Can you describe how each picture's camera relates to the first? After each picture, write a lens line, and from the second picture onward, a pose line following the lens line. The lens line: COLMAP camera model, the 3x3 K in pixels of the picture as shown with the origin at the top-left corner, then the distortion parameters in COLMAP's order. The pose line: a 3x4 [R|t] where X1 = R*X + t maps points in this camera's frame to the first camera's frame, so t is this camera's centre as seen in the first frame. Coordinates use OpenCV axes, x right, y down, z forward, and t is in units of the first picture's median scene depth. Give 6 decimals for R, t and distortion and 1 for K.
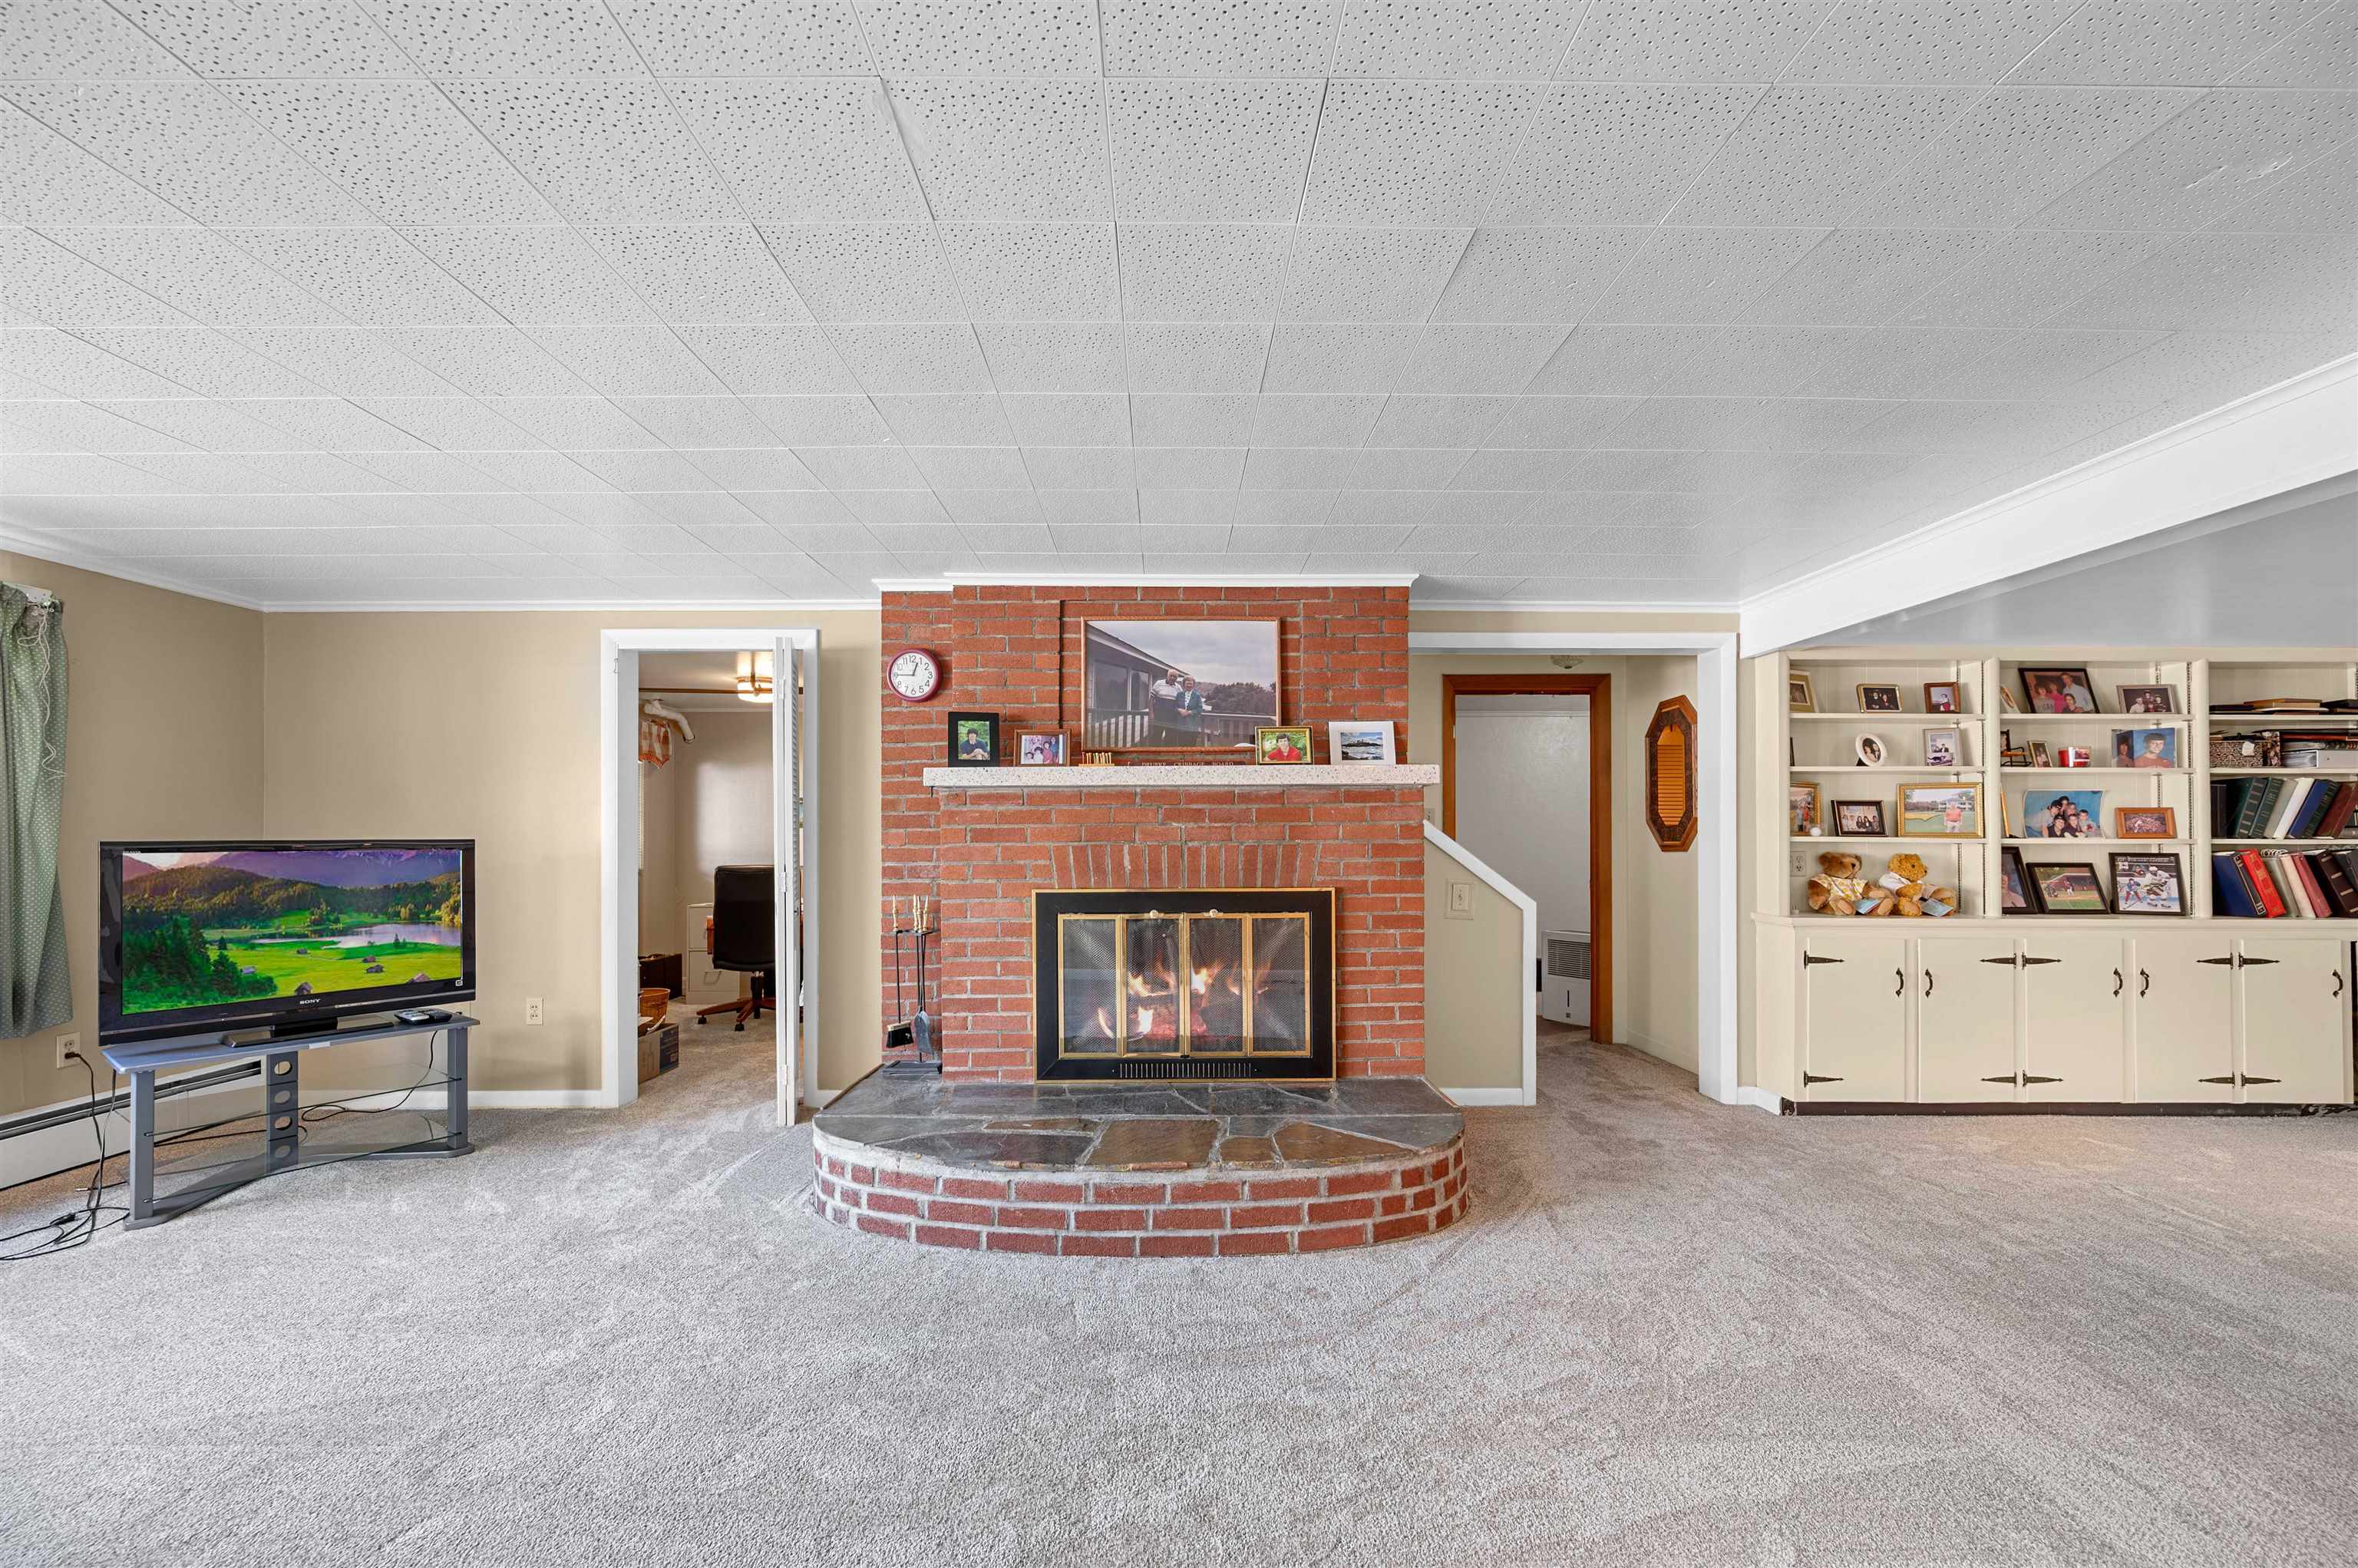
lens RADIAL K [[940.5, 0, 1166.9], [0, 940.5, 828.3], [0, 0, 1]] dist [-0.008239, 0.002720]
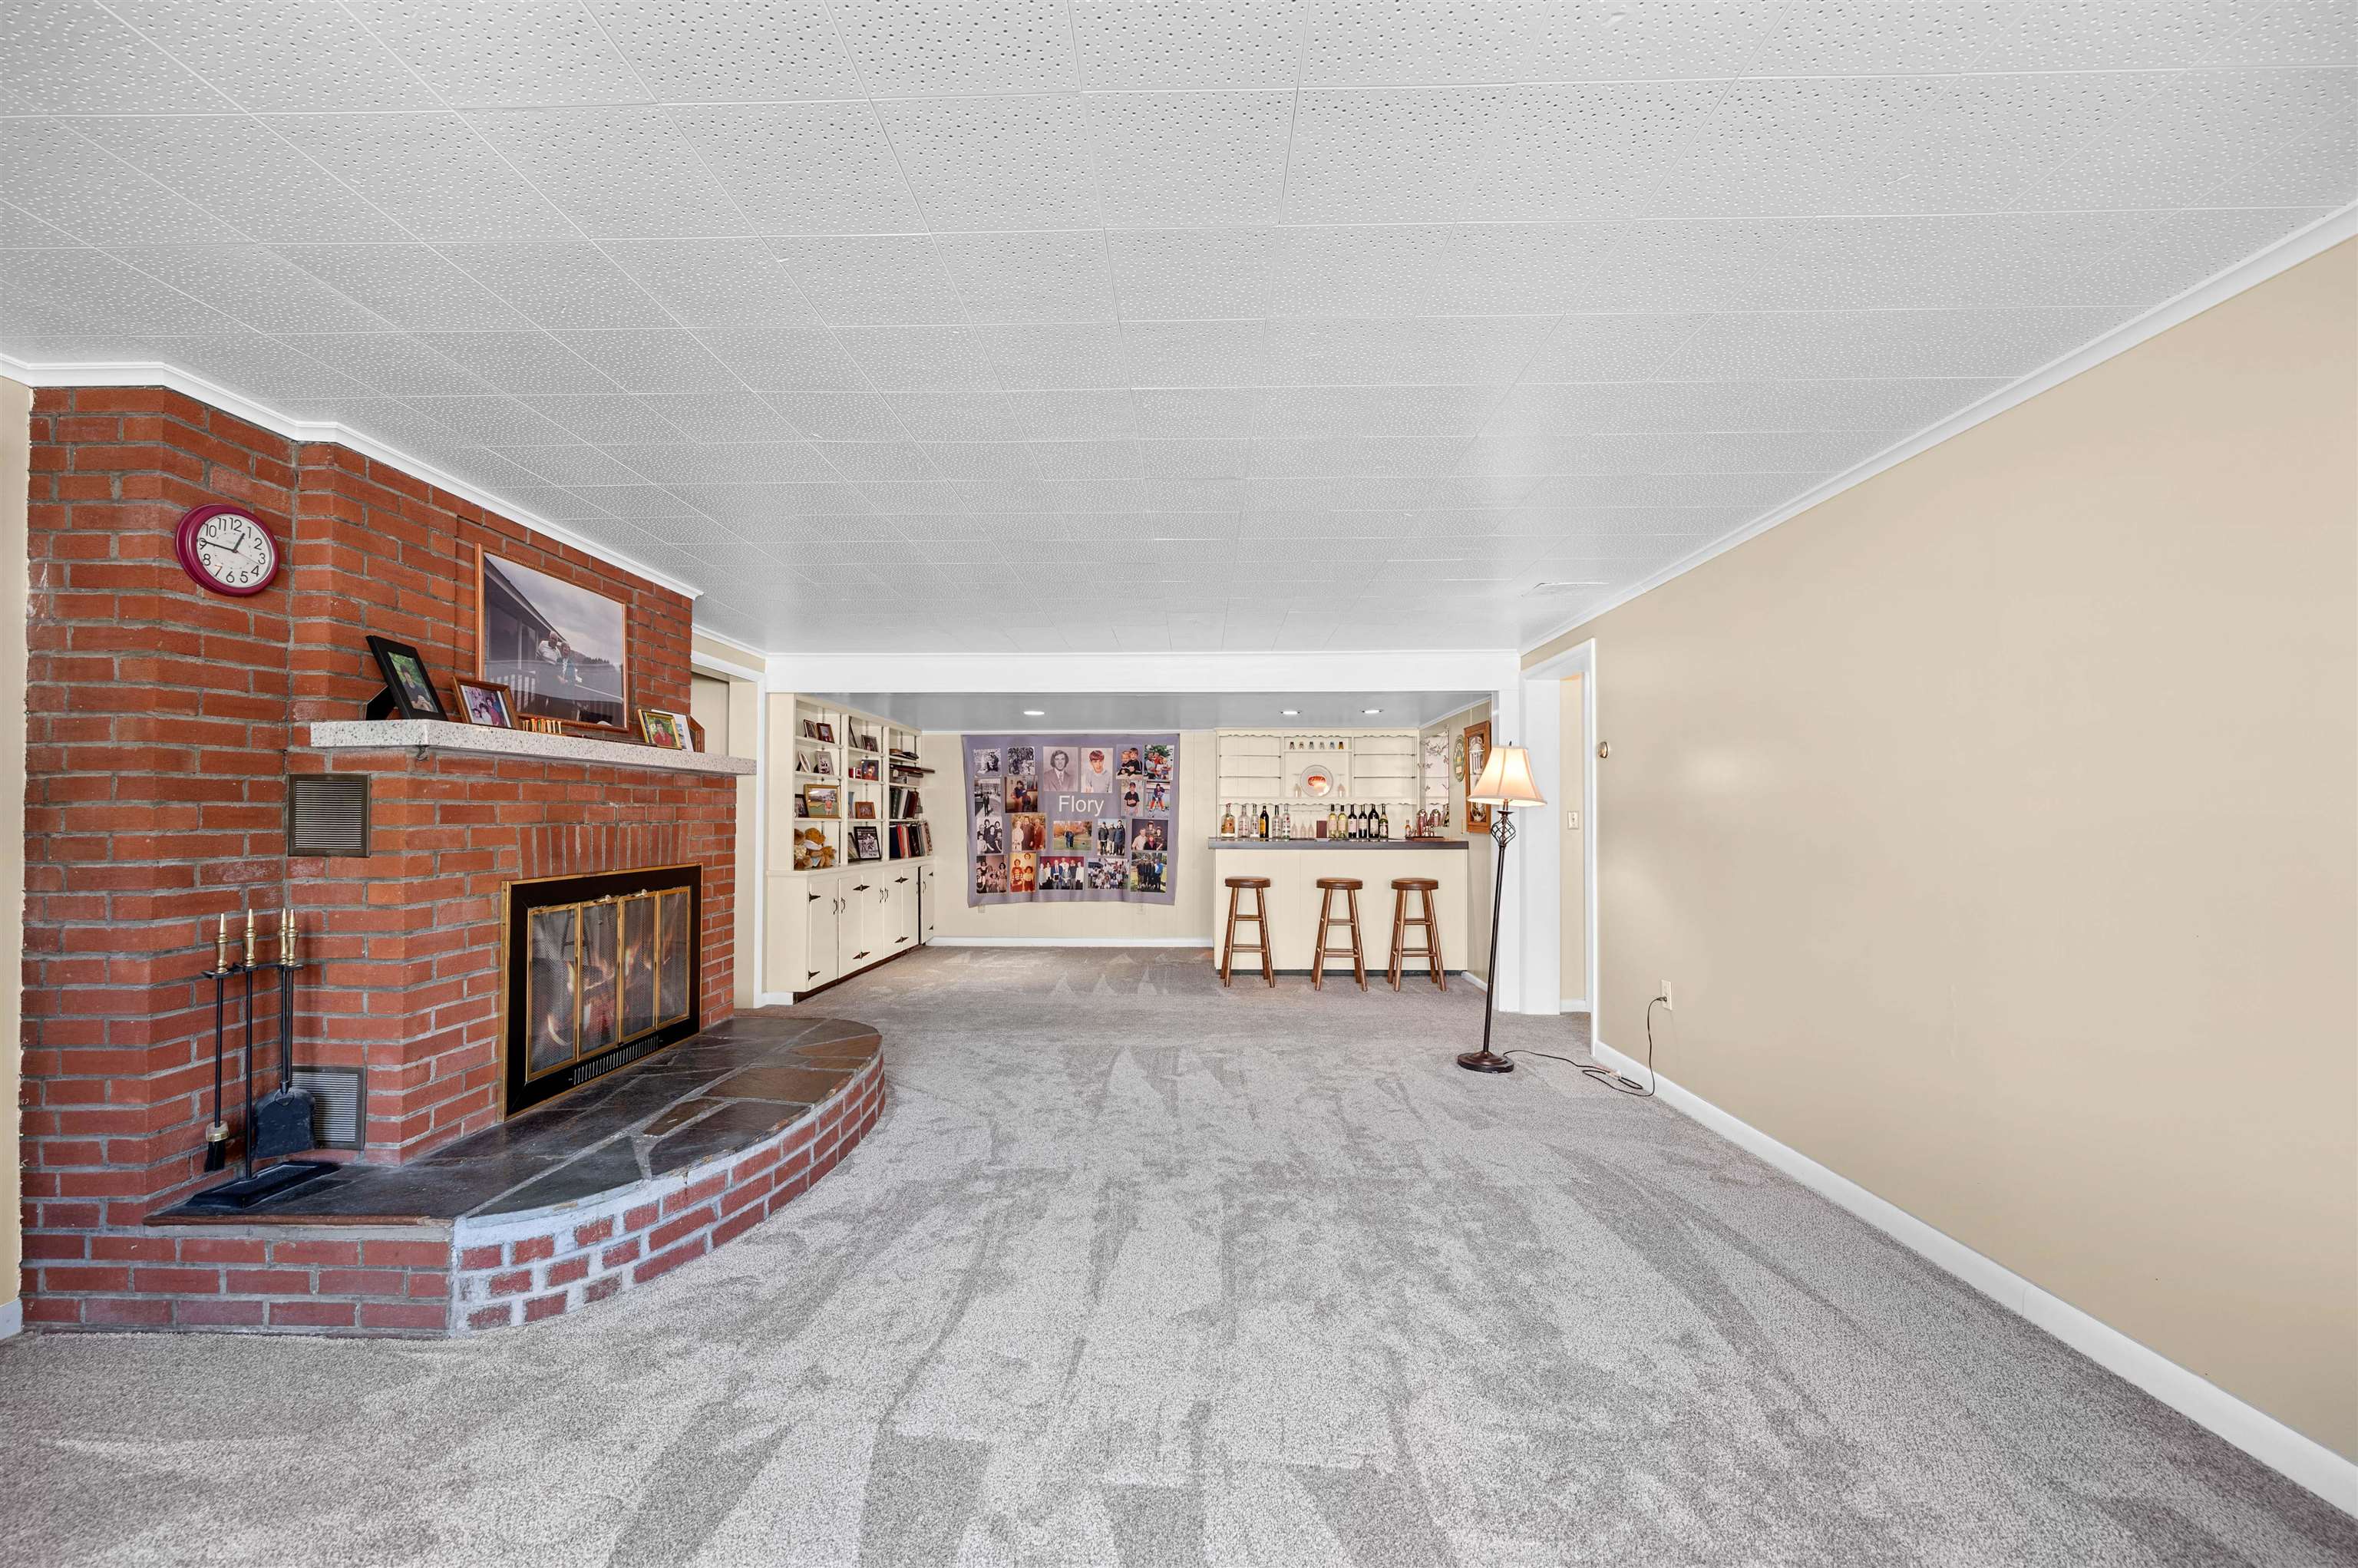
lens RADIAL K [[940.5, 0, 1178.1], [0, 940.5, 800.5], [0, 0, 1]] dist [-0.008239, 0.002720]
pose [[0.021063, 0.019053, 0.999597, -0.931660], [-0.006775, 0.999798, -0.018914, 0.006858], [-0.999755, -0.006374, 0.021188, 0.403885]]
